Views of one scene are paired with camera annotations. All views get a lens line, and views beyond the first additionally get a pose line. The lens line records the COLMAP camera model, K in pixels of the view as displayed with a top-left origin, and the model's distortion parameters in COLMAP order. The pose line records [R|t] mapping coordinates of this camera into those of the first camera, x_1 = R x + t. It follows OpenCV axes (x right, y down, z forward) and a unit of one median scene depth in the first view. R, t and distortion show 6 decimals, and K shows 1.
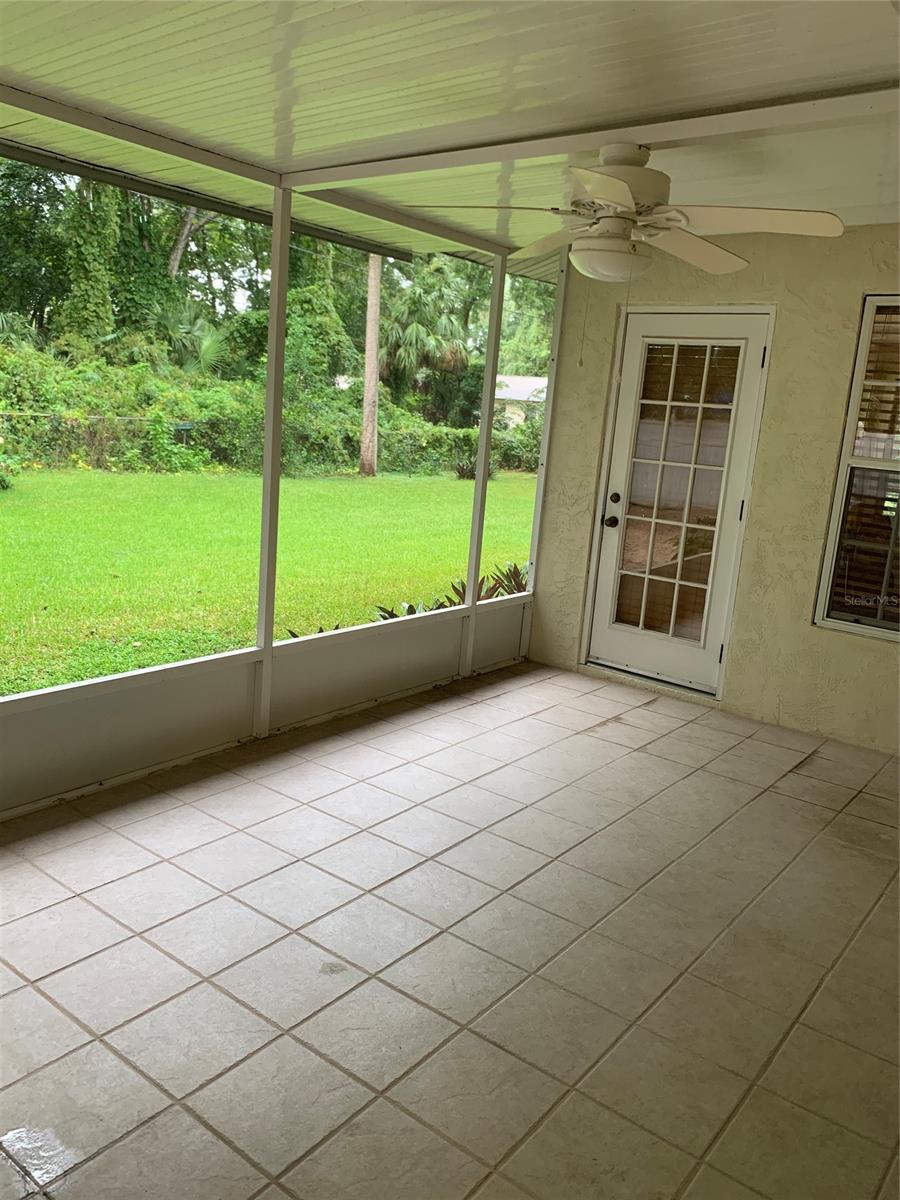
lens RADIAL K [[916.2, 0, 450.0], [0, 916.2, 600.0], [0, 0, 1]] dist [0.004957, -0.072408]
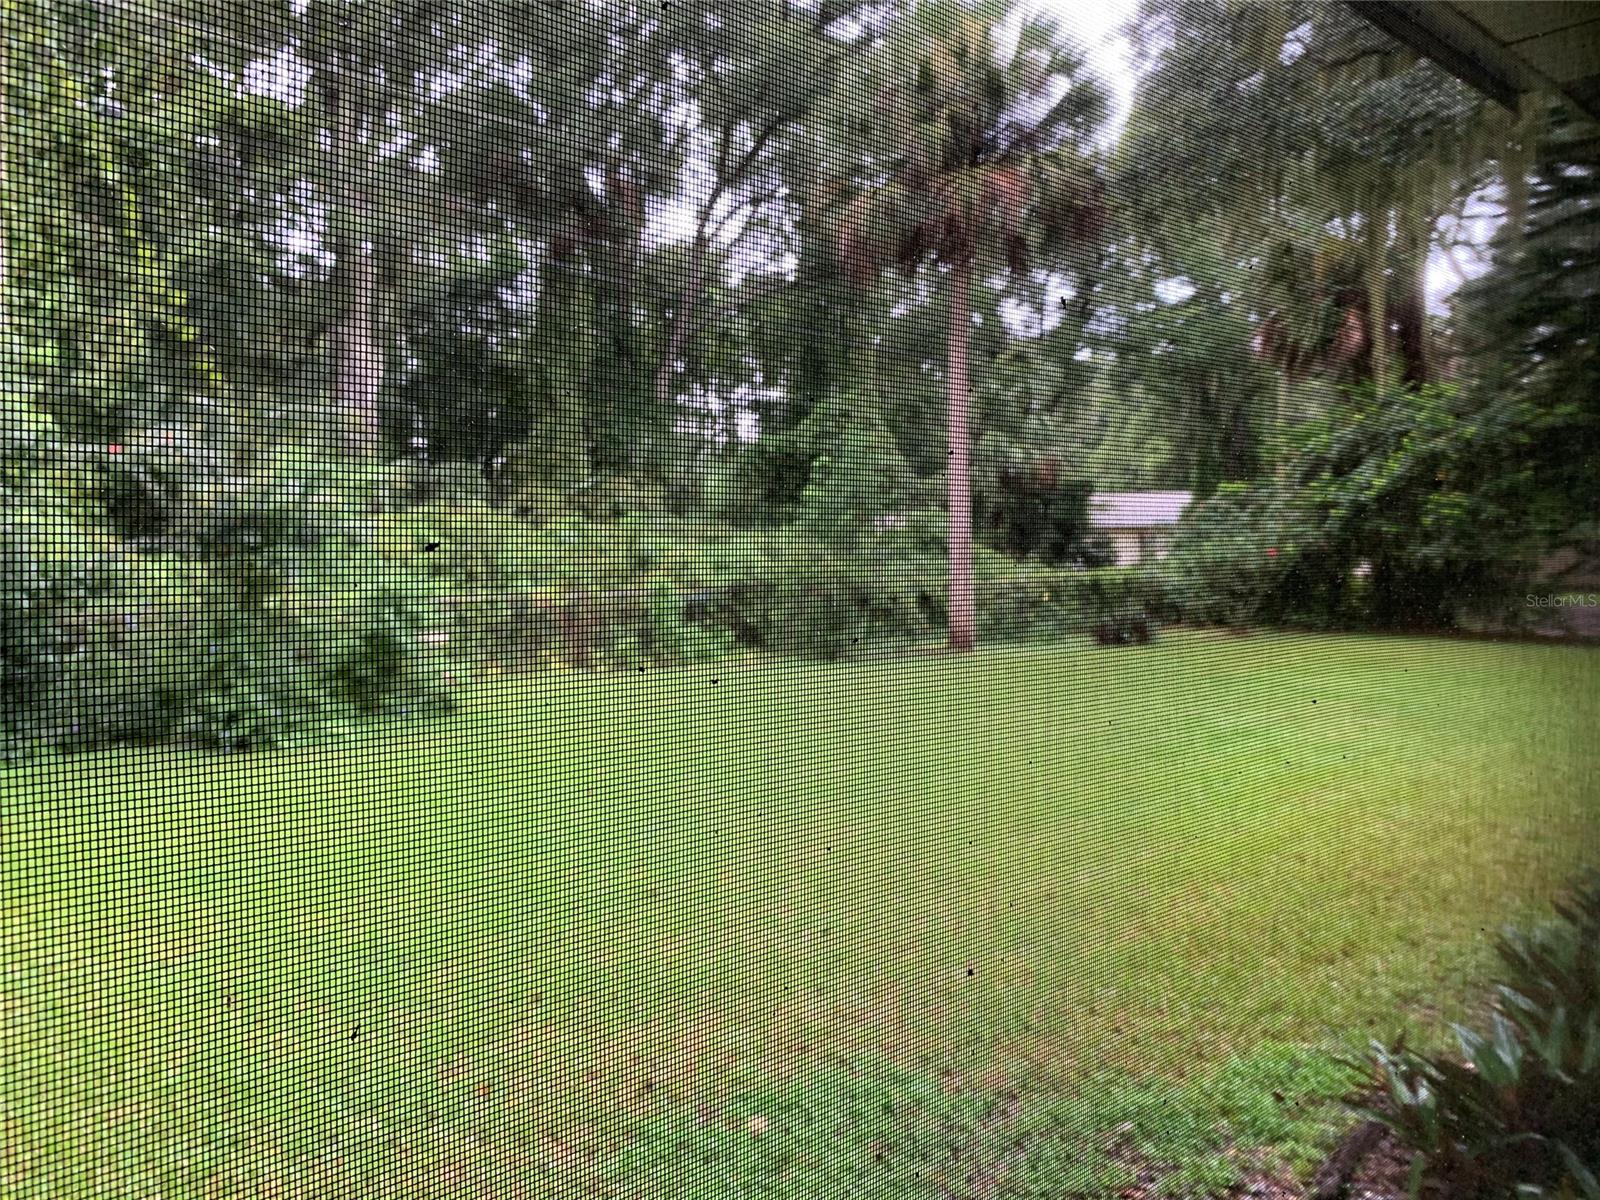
lens RADIAL K [[1221.5, 0, 800.0], [0, 1221.5, 600.0], [0, 0, 1]] dist [0.004957, -0.072408]
pose [[0.983666, -0.073191, -0.164449, -0.053407], [0.044386, 0.984017, -0.172455, -0.022726], [0.174442, 0.162339, 0.971193, 0.105631]]
